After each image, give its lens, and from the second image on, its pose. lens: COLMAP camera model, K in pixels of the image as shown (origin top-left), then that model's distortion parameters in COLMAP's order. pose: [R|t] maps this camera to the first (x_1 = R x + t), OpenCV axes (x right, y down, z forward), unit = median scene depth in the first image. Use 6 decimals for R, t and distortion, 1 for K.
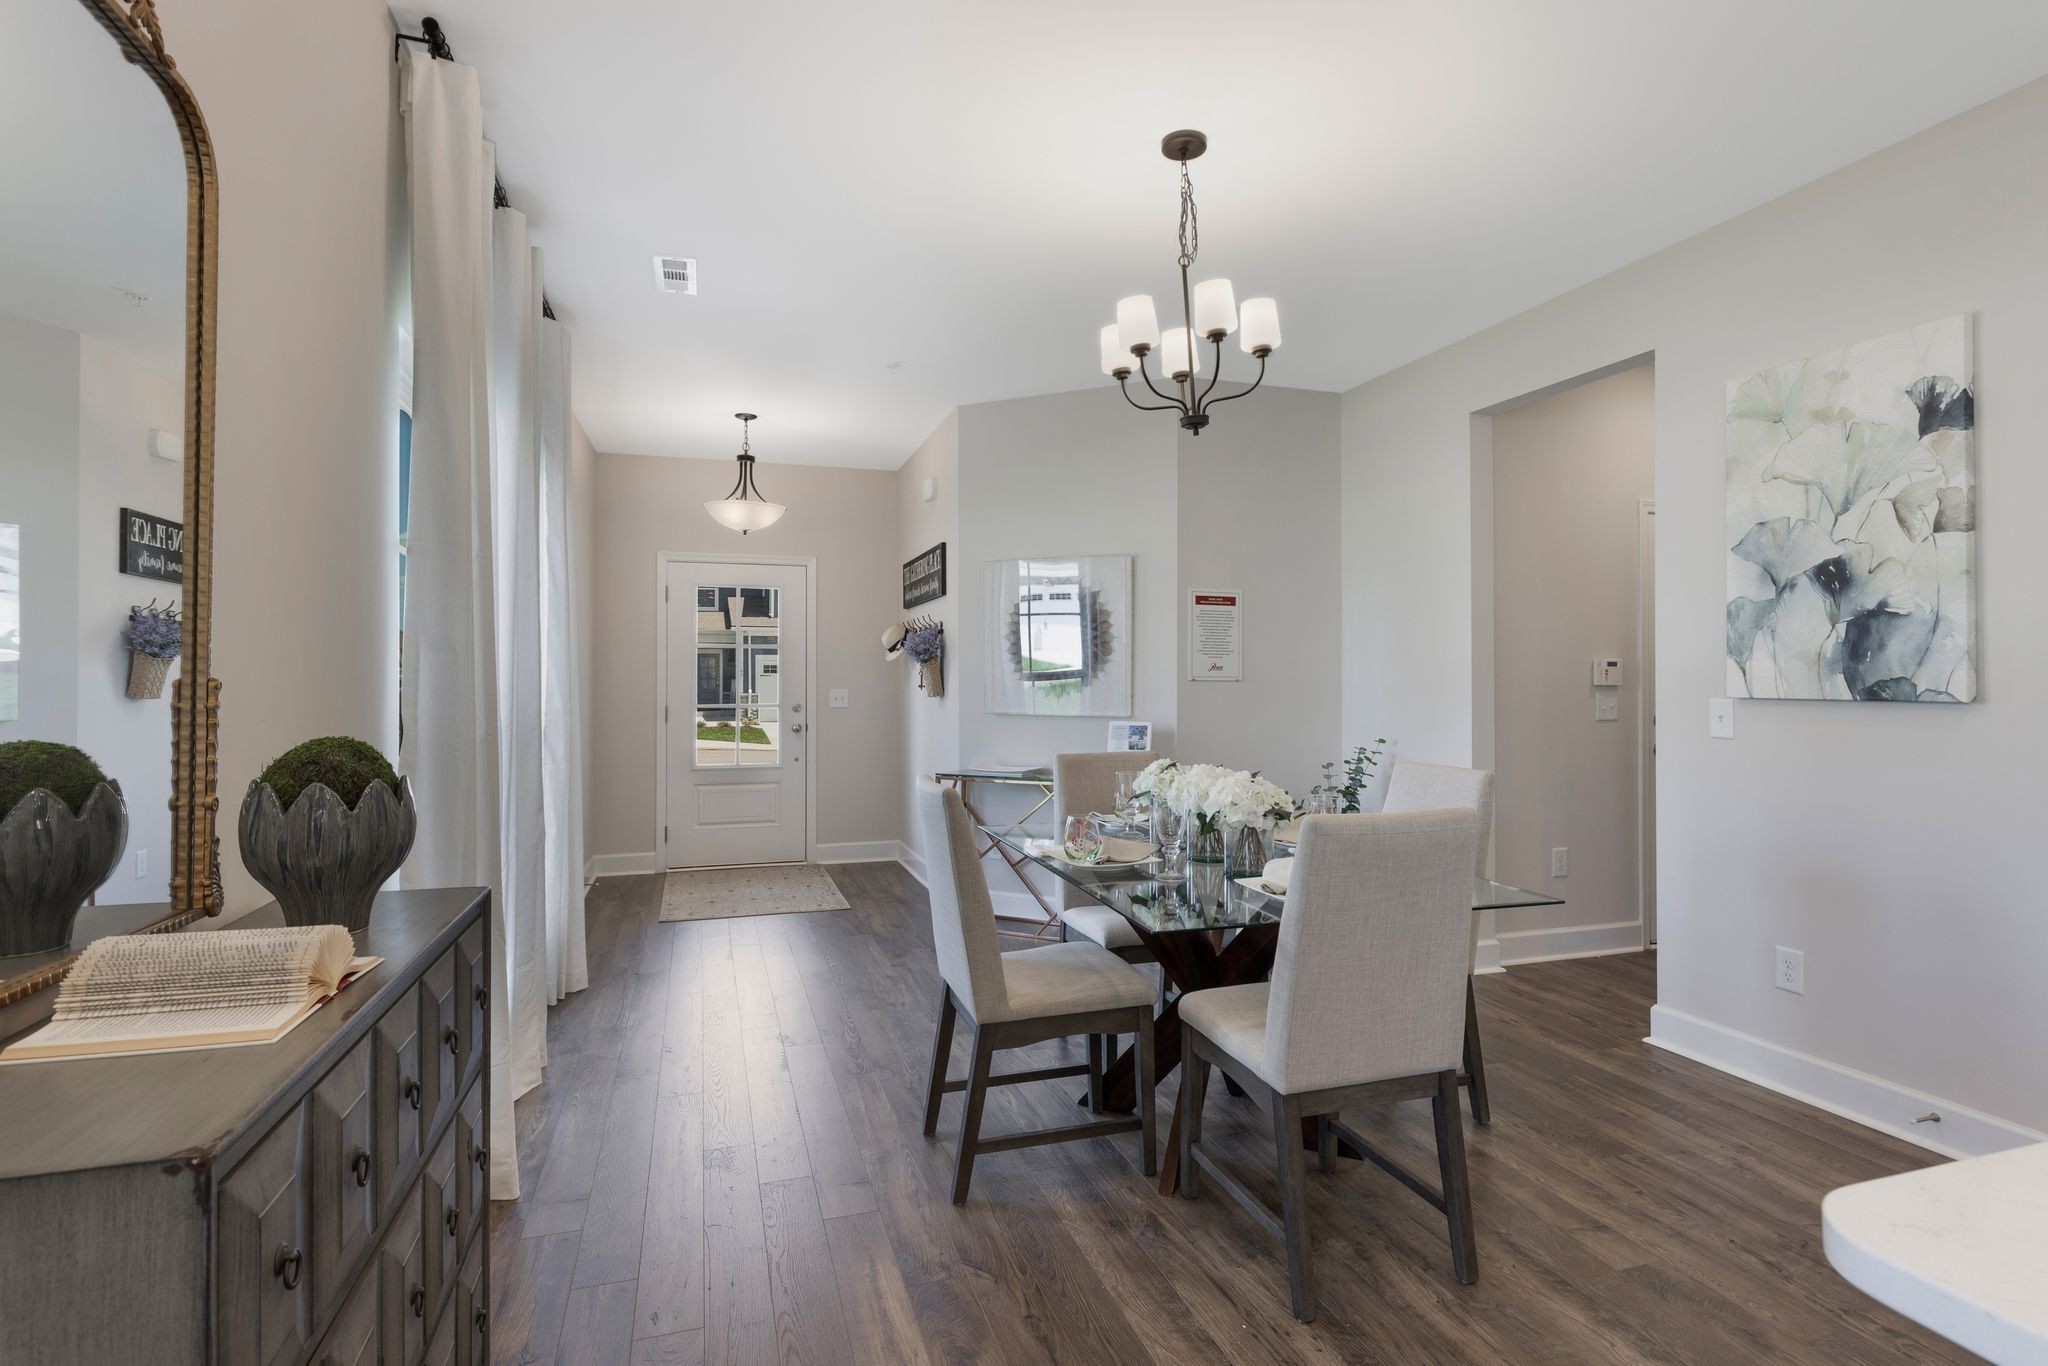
lens RADIAL K [[996.5, 0, 1023.9], [0, 996.5, 675.6], [0, 0, 1]] dist [-0.000670, -0.000119]
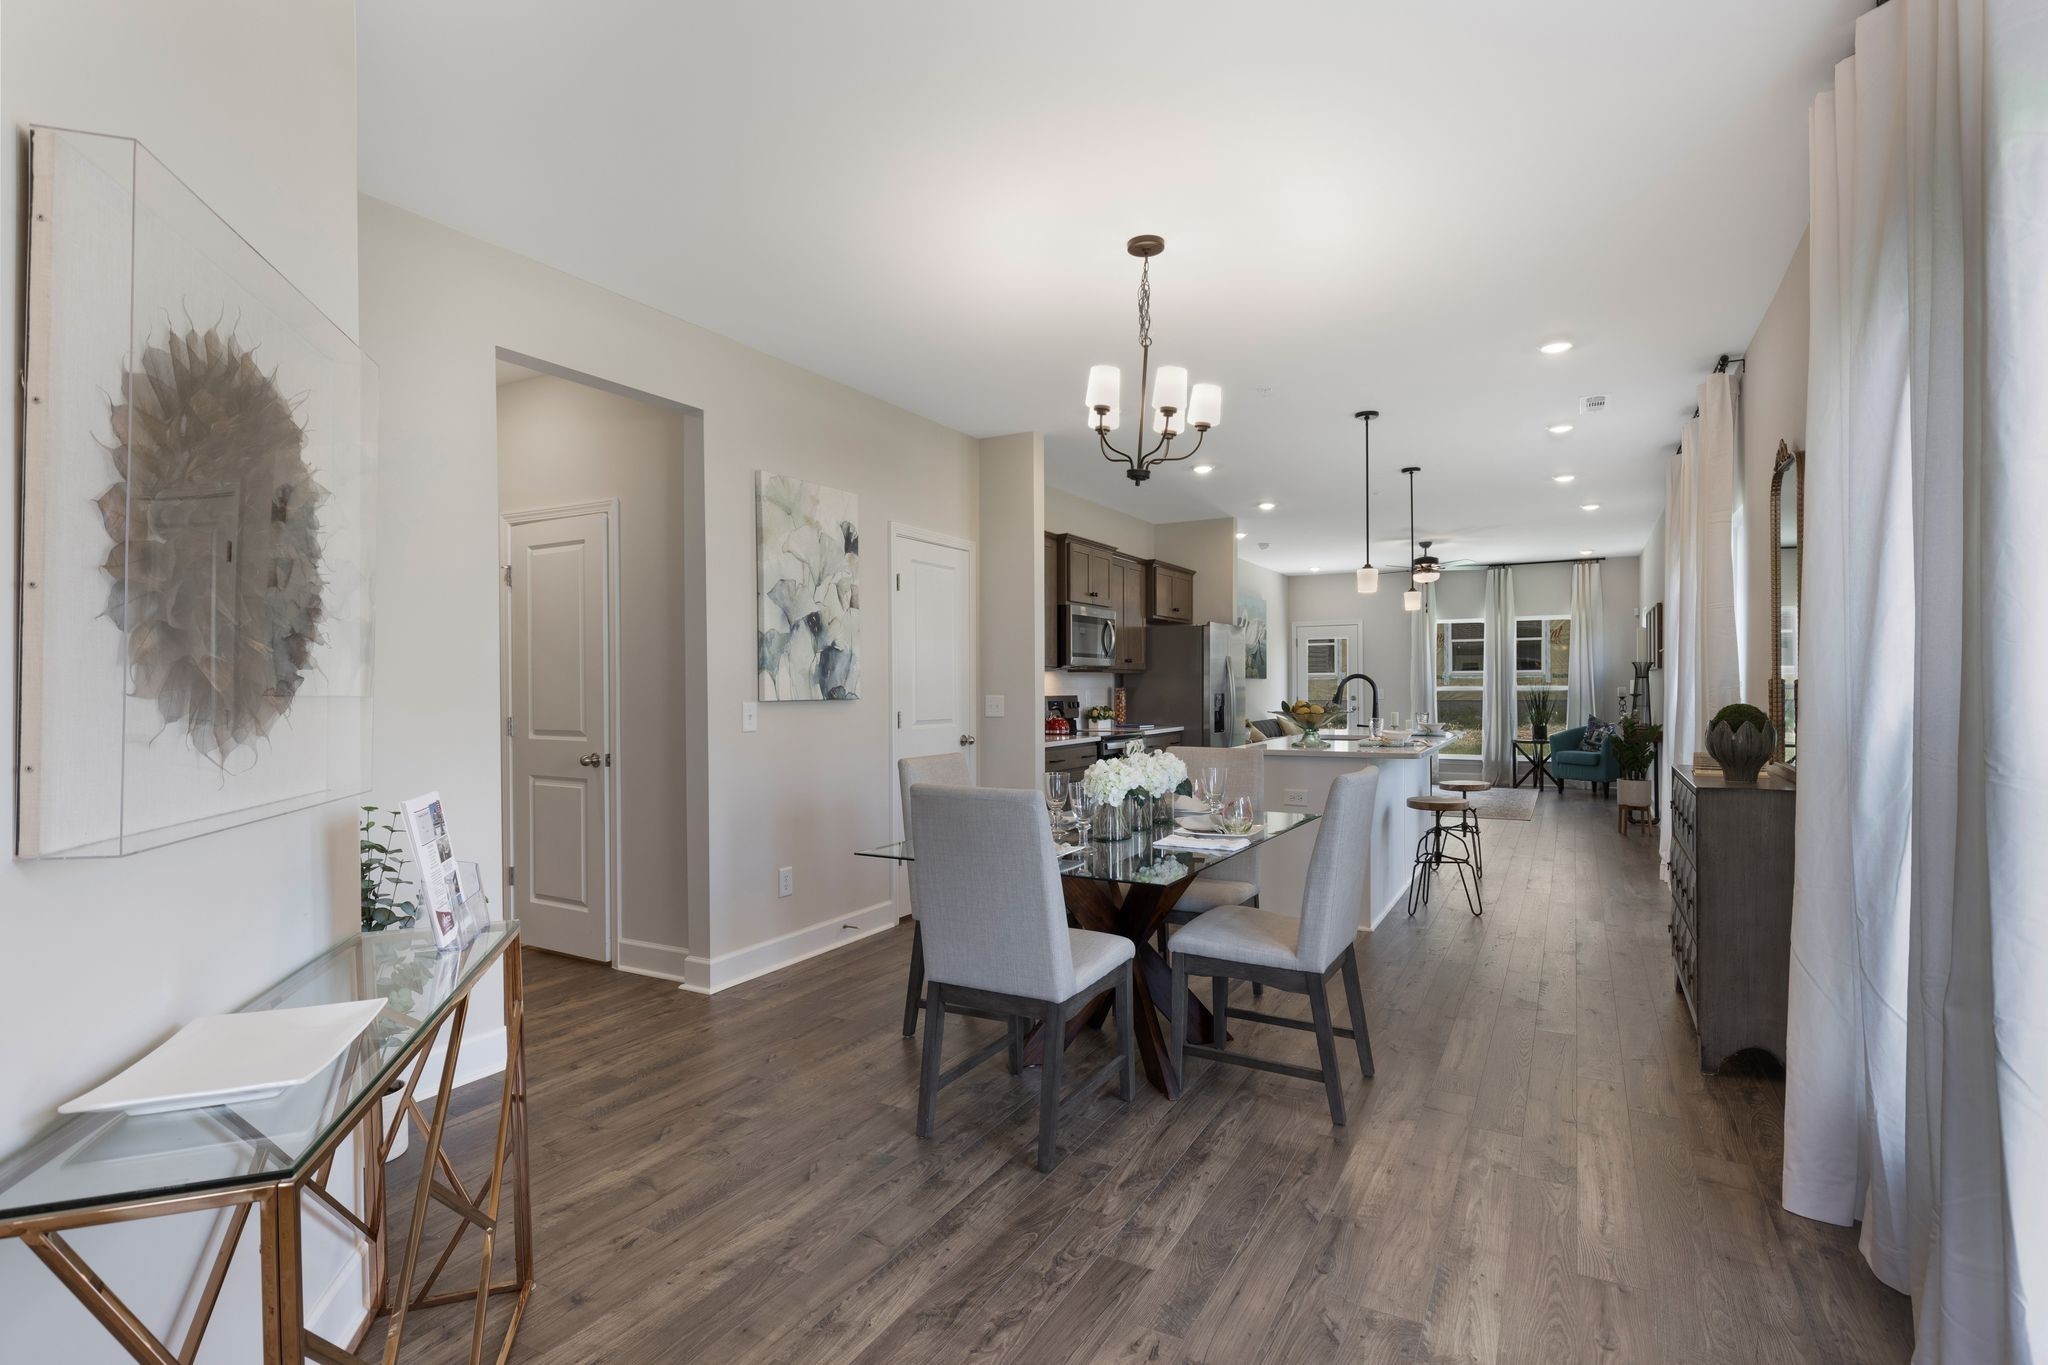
lens RADIAL K [[996.5, 0, 1025.1], [0, 996.5, 688.1], [0, 0, 1]] dist [-0.000670, -0.000119]
pose [[-0.685570, -0.000884, 0.728007, -0.597762], [0.002683, 0.999989, 0.003740, -0.000067], [-0.728002, 0.004517, -0.685560, 1.861572]]
